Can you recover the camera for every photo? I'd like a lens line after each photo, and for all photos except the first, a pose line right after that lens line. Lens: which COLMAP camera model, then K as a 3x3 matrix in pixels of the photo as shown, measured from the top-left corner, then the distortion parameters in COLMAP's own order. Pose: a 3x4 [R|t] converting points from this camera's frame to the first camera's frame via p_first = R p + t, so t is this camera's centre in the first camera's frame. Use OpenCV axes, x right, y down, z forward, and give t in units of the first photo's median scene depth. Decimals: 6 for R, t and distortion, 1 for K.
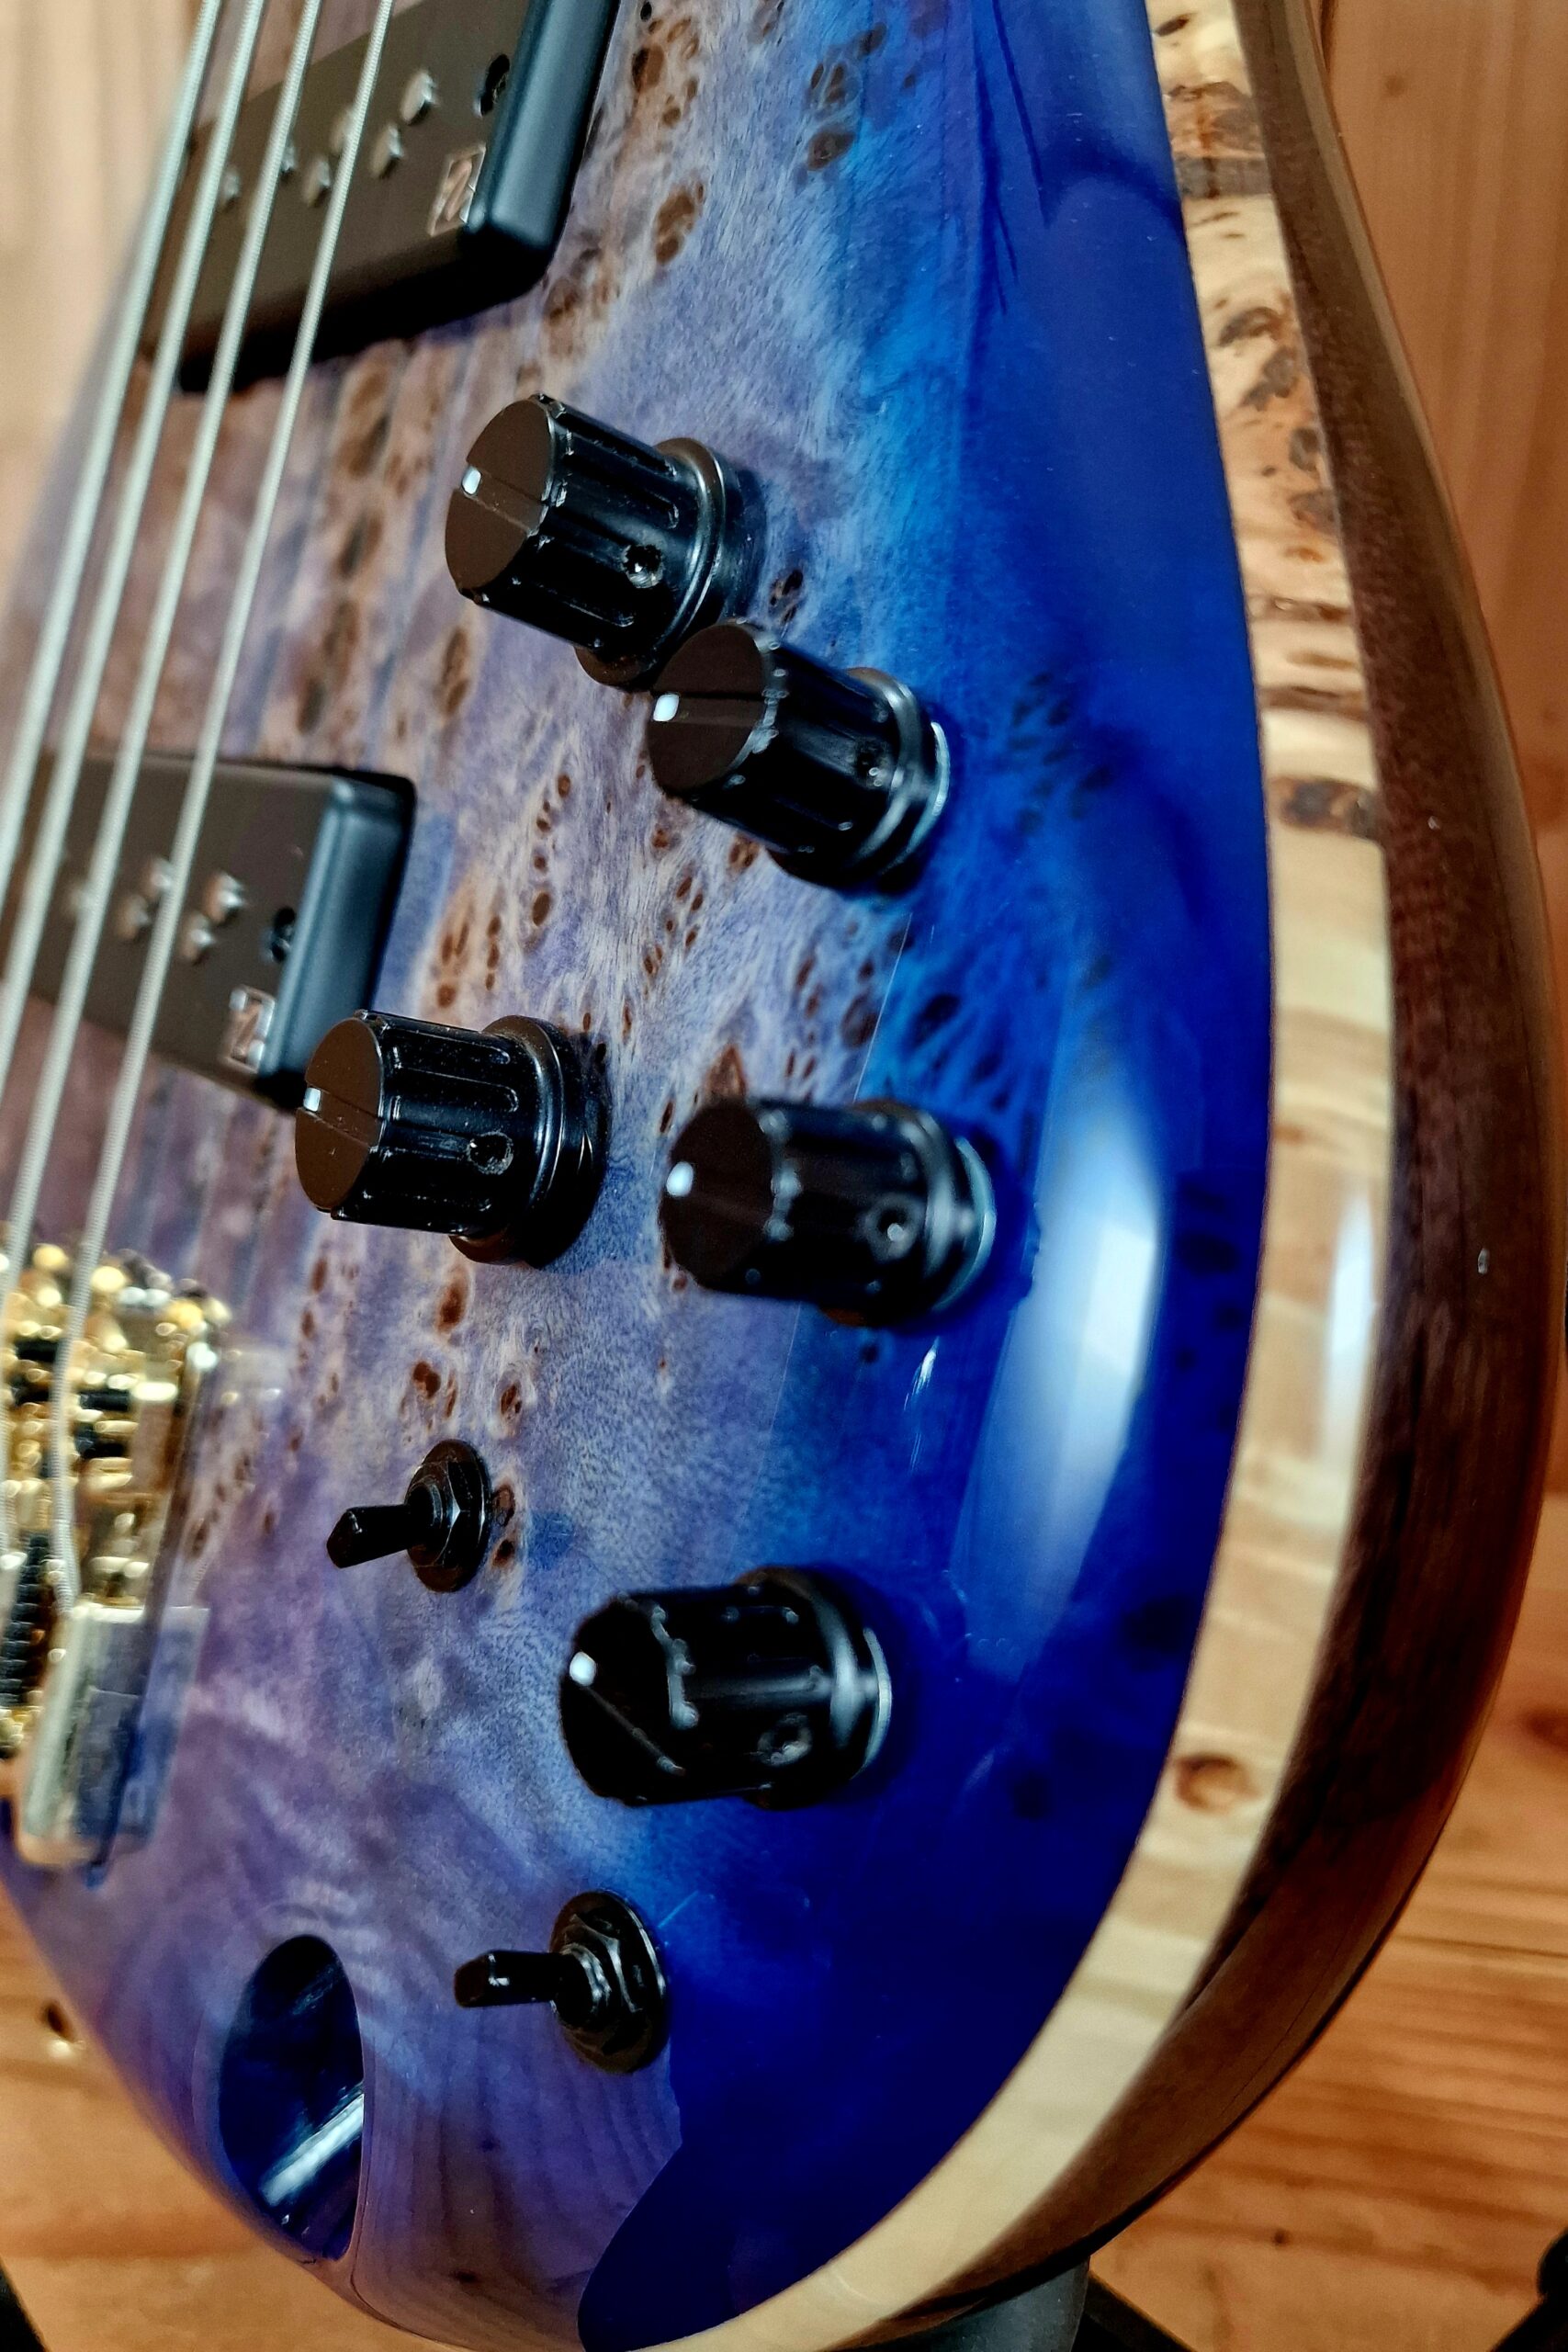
lens RADIAL K [[1845.2, 0, 914.8], [0, 1845.2, 1149.3], [0, 0, 1]] dist [0.001304, 0.002891]
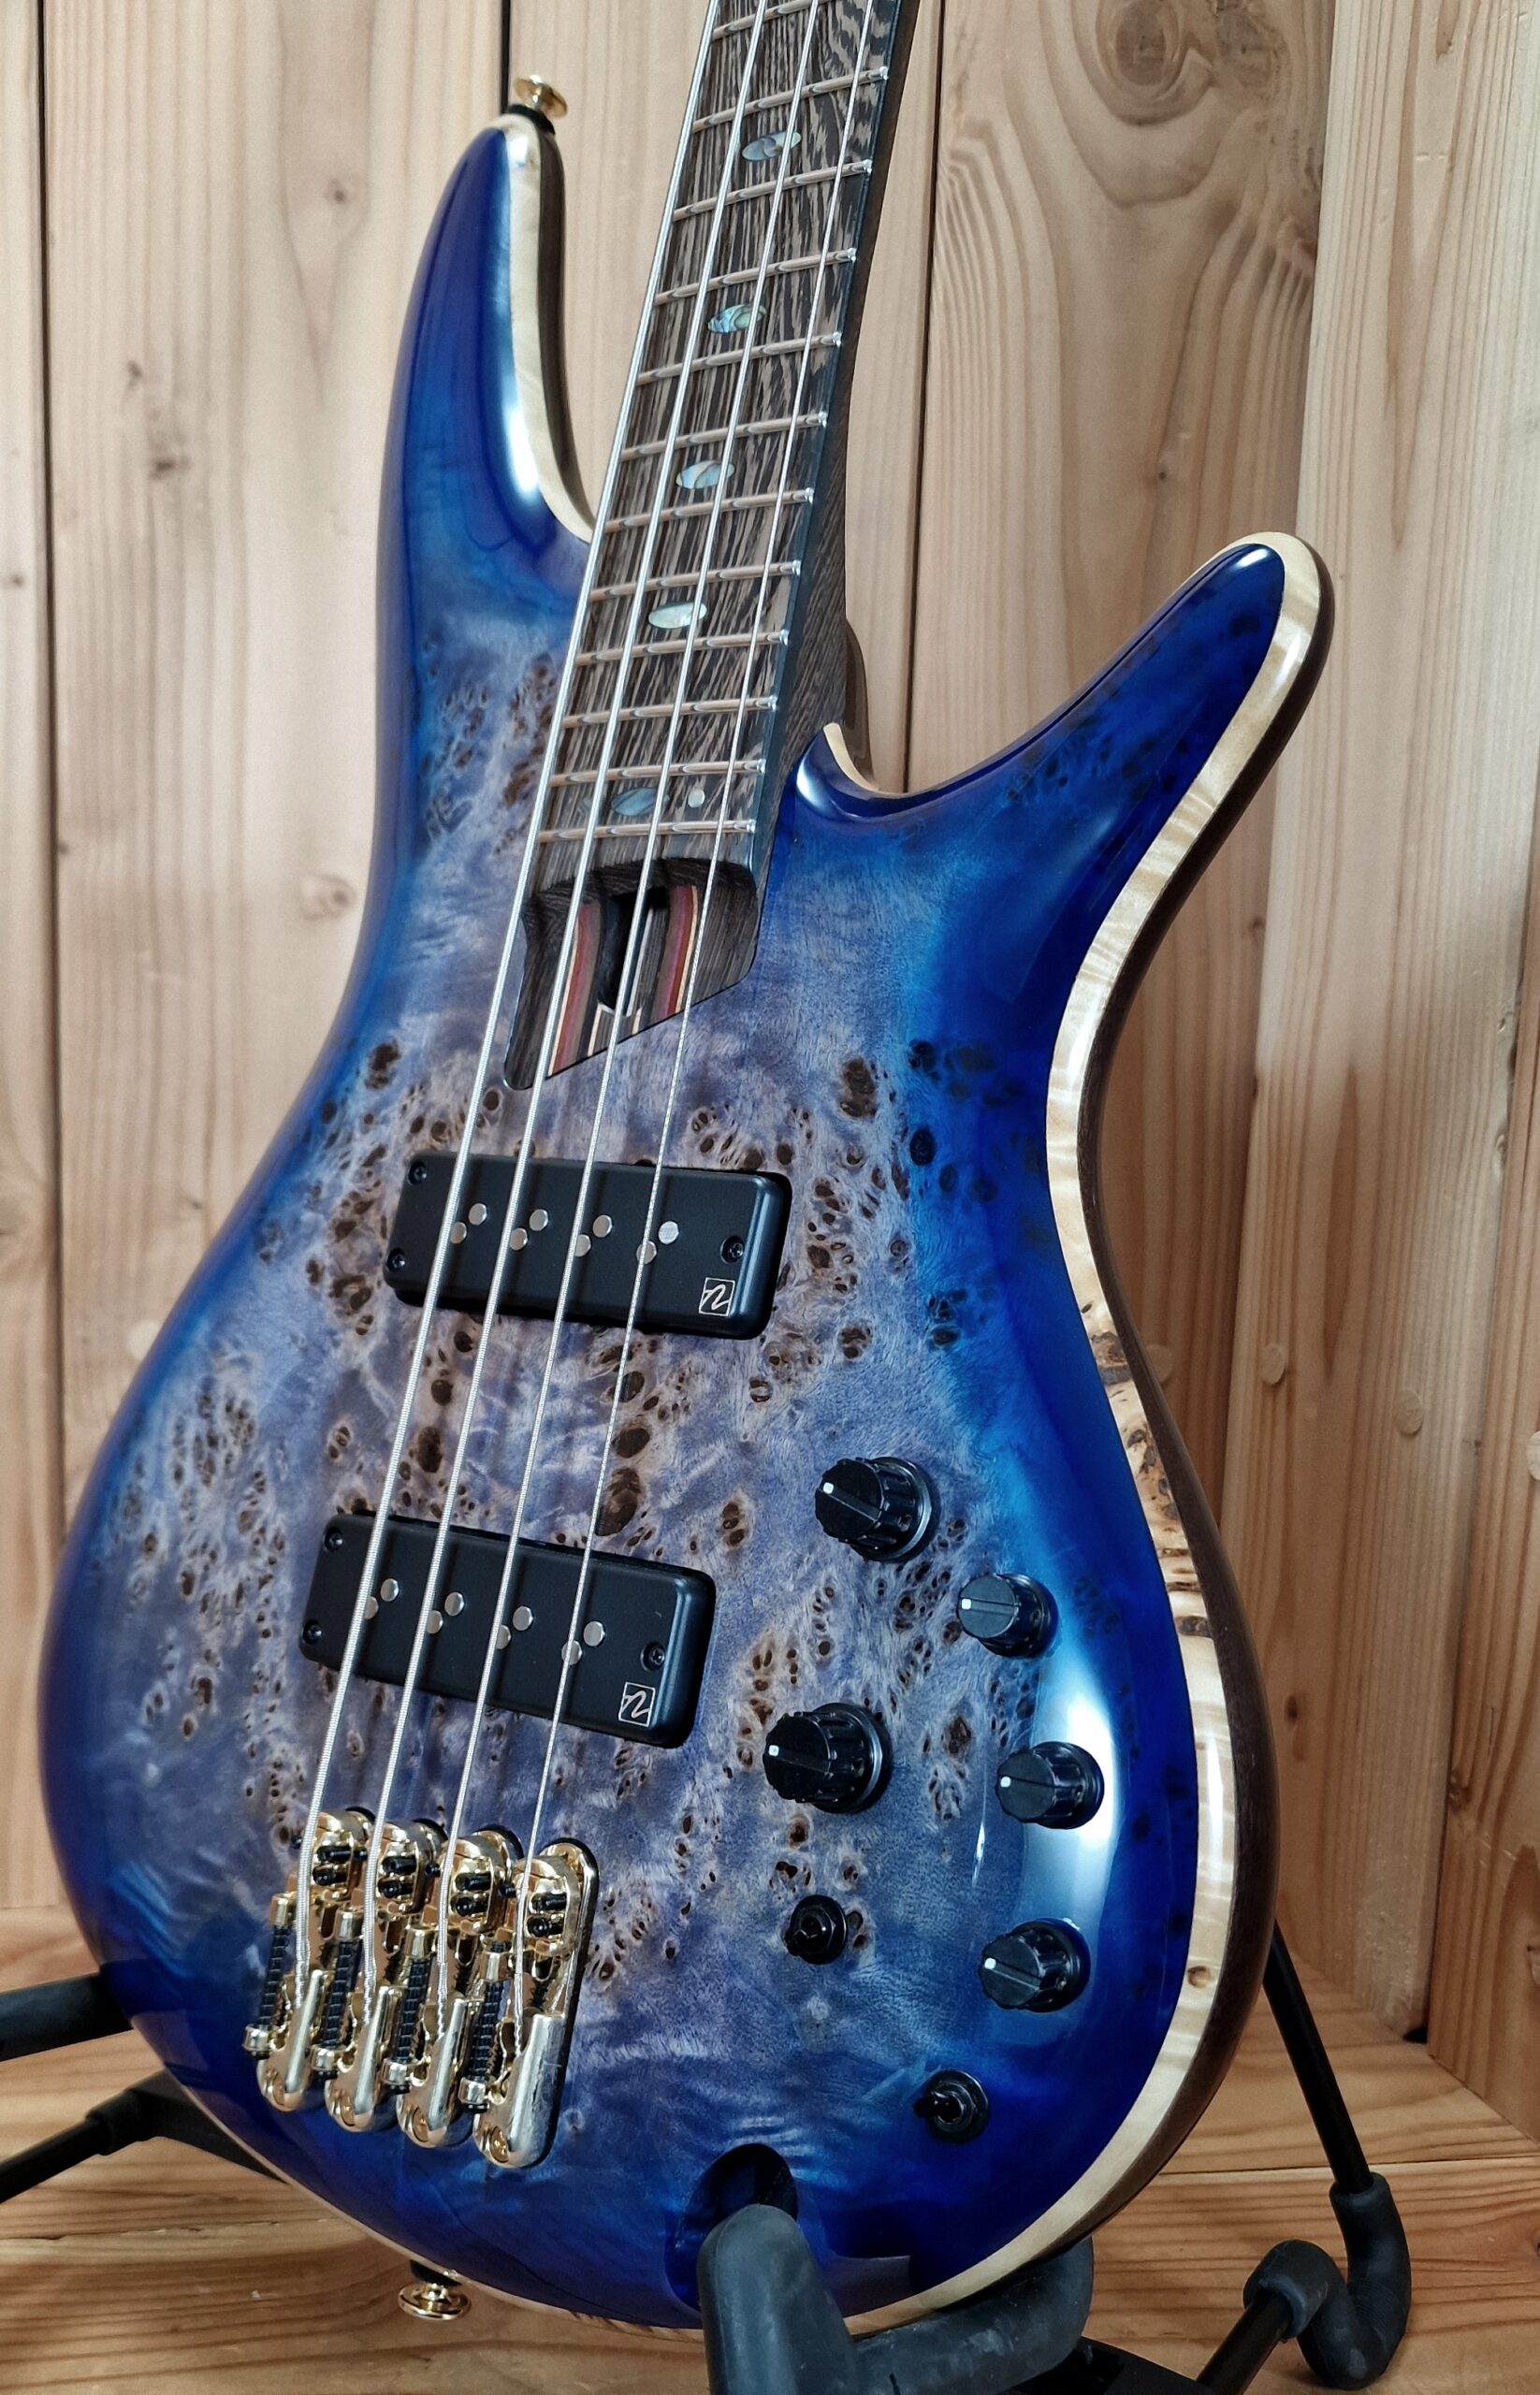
lens RADIAL K [[2079.6, 0, 812.5], [0, 2079.6, 1312.1], [0, 0, 1]] dist [0.127847, -0.224769]
pose [[0.961095, -0.040647, 0.273212, -0.928387], [0.070914, 0.992271, -0.101835, -0.289492], [-0.266961, 0.117248, 0.956548, -1.540890]]
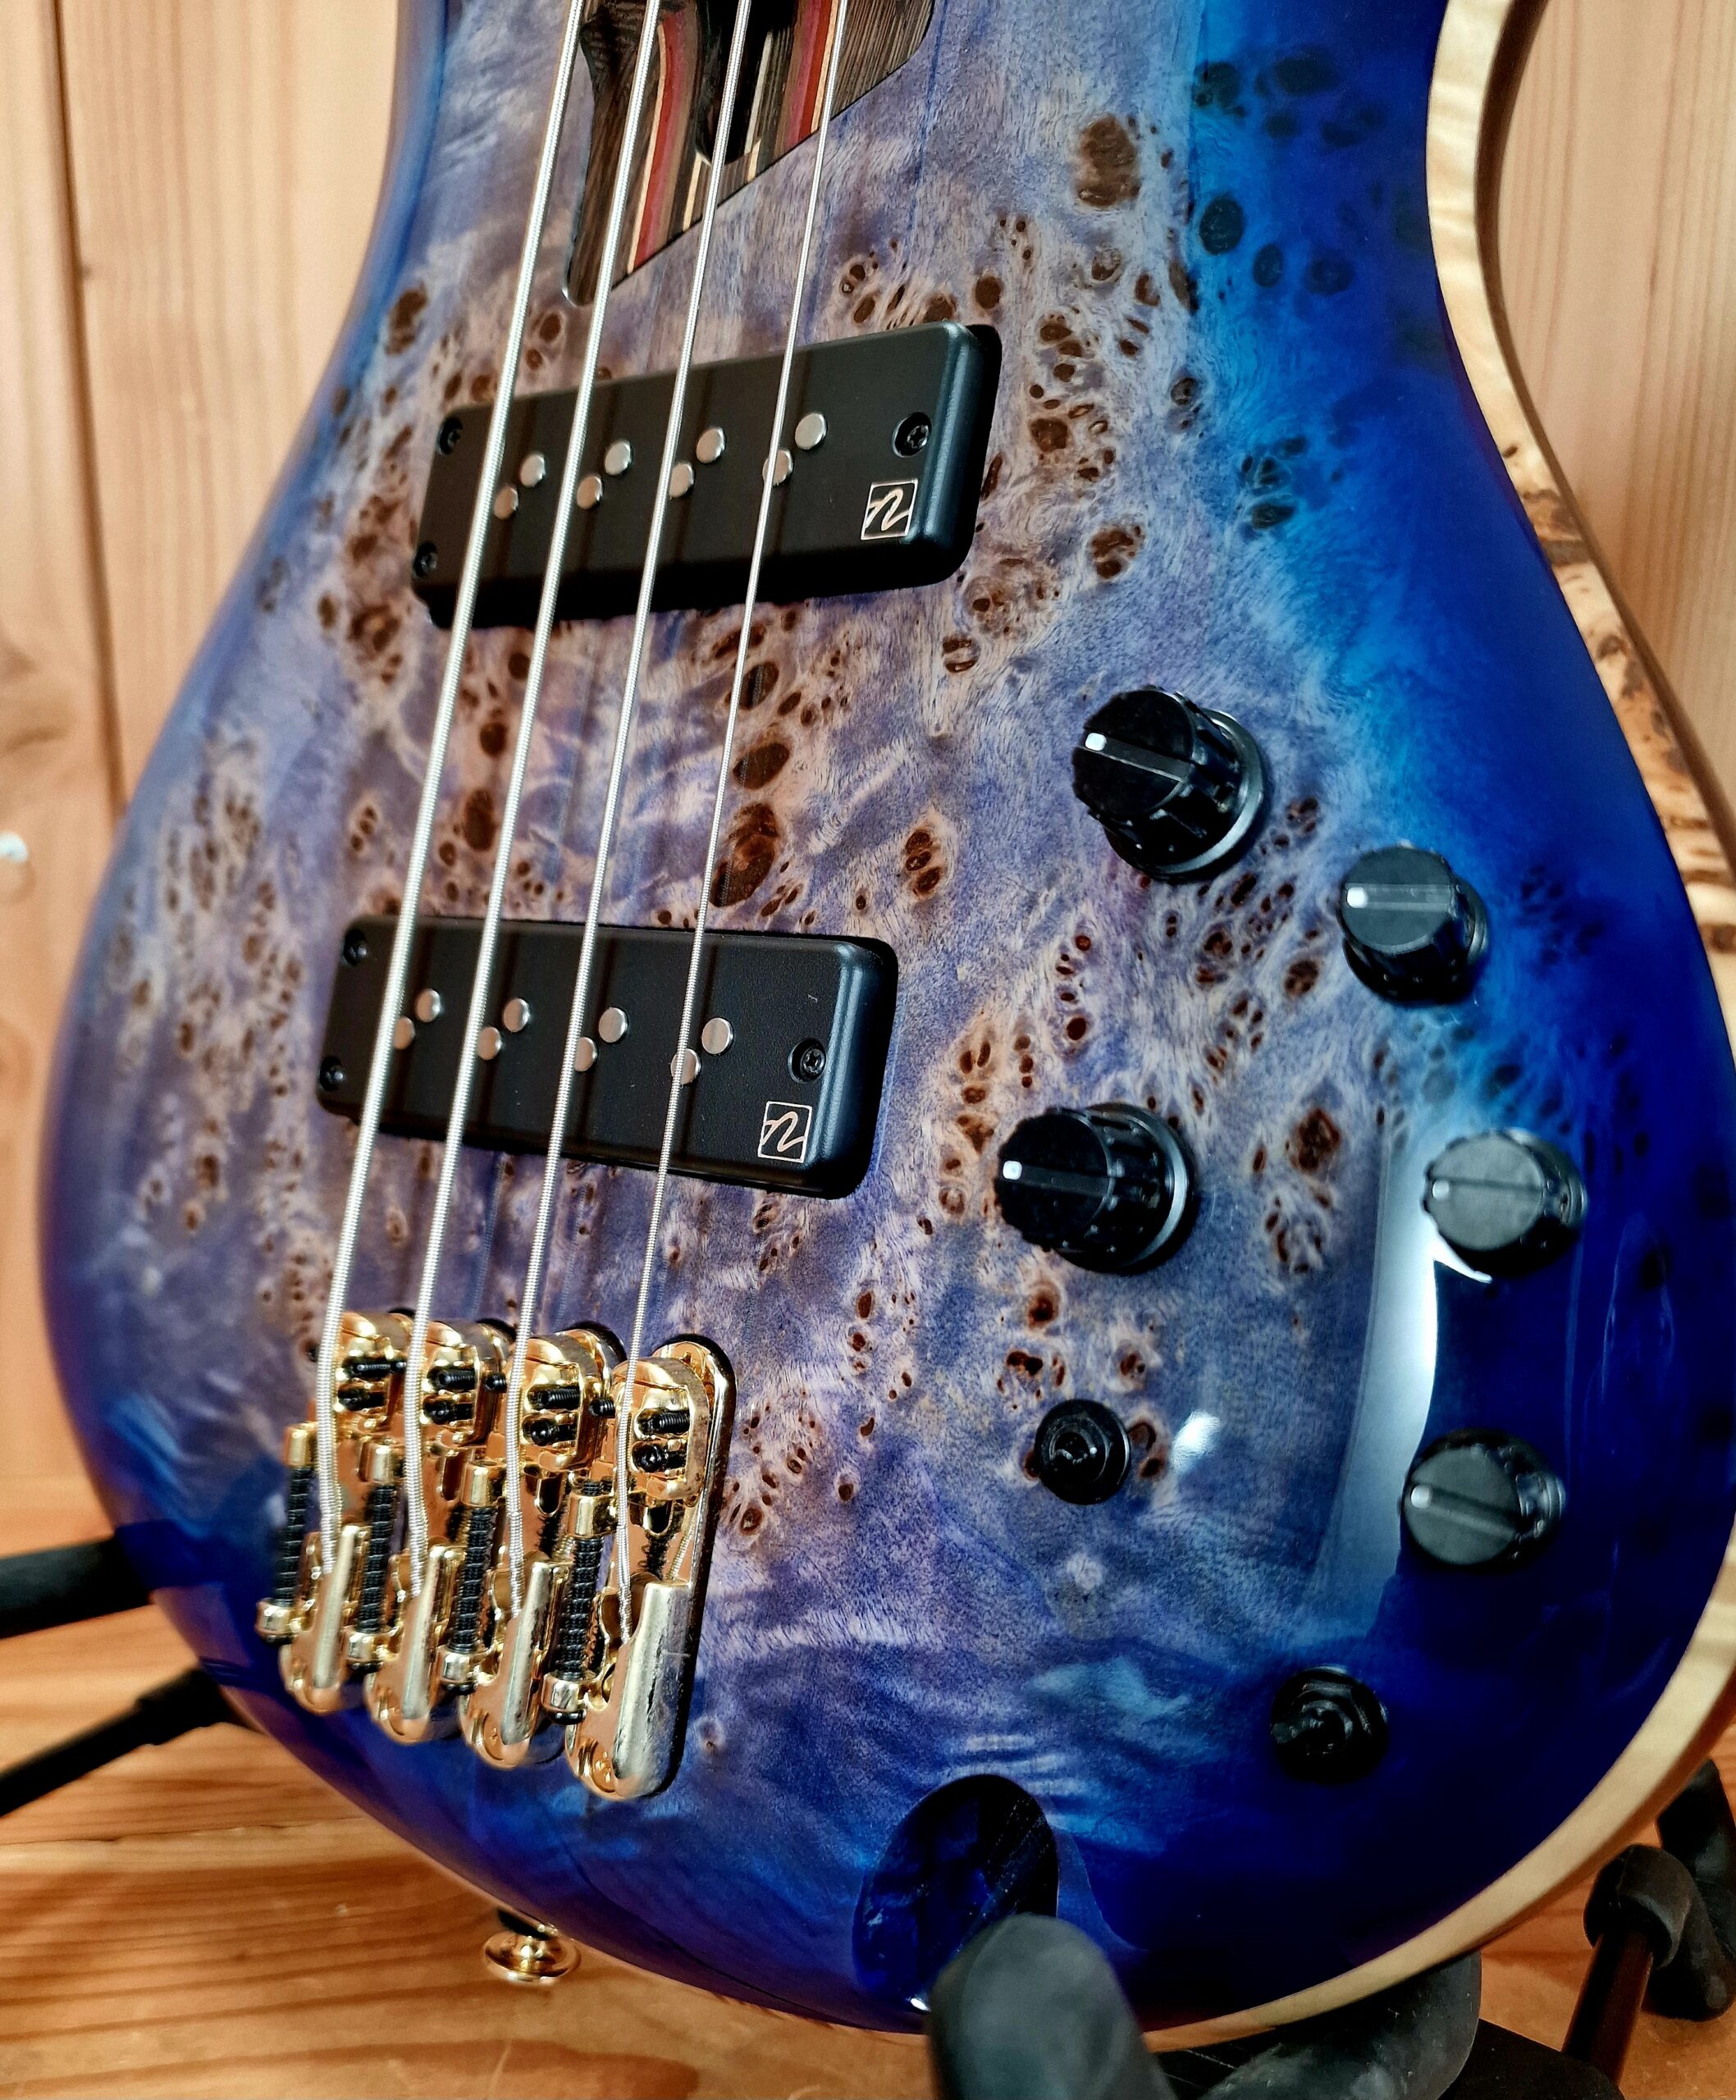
lens RADIAL K [[1629.5, 0, 891.1], [0, 1629.5, 1175.8], [0, 0, 1]] dist [0.080188, -0.114206]
pose [[0.961015, -0.084918, 0.263133, -0.710142], [0.089276, 0.995996, -0.004631, -0.023427], [-0.261686, 0.027942, 0.964749, -0.195729]]
